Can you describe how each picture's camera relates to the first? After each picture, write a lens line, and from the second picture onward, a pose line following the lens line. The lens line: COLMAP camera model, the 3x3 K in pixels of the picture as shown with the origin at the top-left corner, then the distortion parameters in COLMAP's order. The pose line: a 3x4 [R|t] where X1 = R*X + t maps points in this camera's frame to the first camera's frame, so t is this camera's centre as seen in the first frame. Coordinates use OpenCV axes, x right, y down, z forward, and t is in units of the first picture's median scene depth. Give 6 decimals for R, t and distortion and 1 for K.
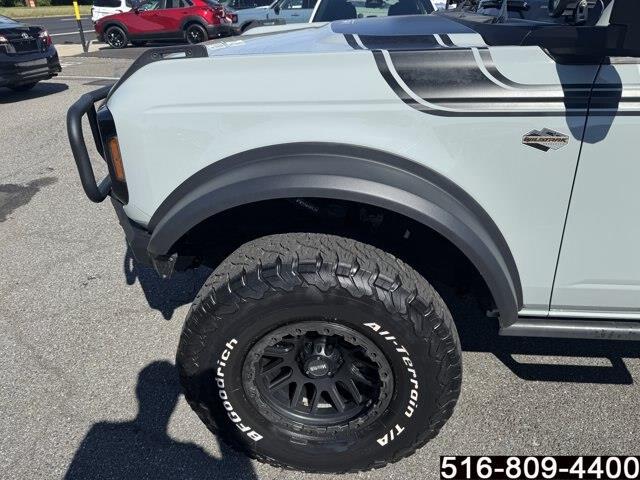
lens RADIAL K [[447.8, 0, 332.0], [0, 447.8, 238.9], [0, 0, 1]] dist [0.045604, -0.046844]
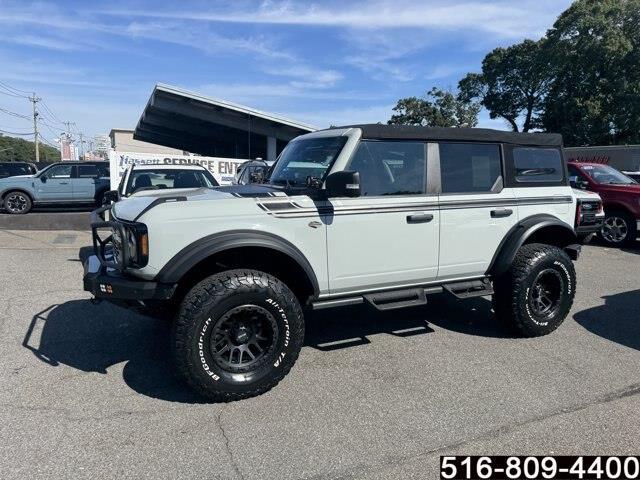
lens RADIAL K [[472.5, 0, 319.6], [0, 472.5, 224.5], [0, 0, 1]] dist [0.042646, -0.056027]
pose [[0.873536, -0.046544, 0.484530, -0.851450], [0.218757, 0.926769, -0.305361, 0.623203], [-0.434834, 0.372738, 0.819747, -1.313408]]
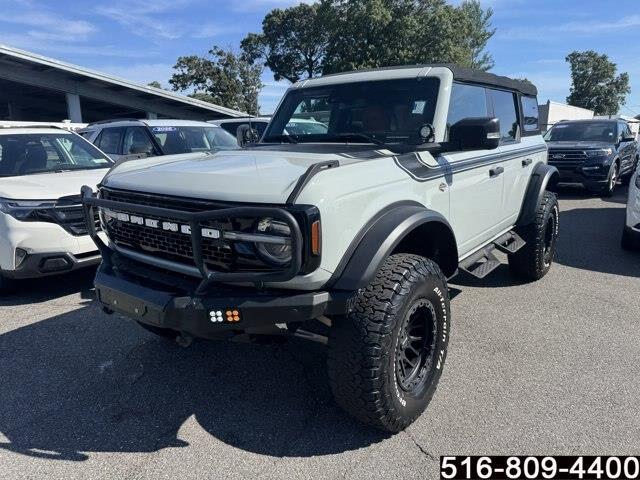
lens RADIAL K [[472.5, 0, 319.6], [0, 472.5, 224.5], [0, 0, 1]] dist [0.042646, -0.056027]
pose [[0.557977, -0.170447, 0.812164, -1.654326], [0.407983, 0.908581, -0.089613, -0.066506], [-0.722642, 0.381351, 0.576507, 0.094536]]
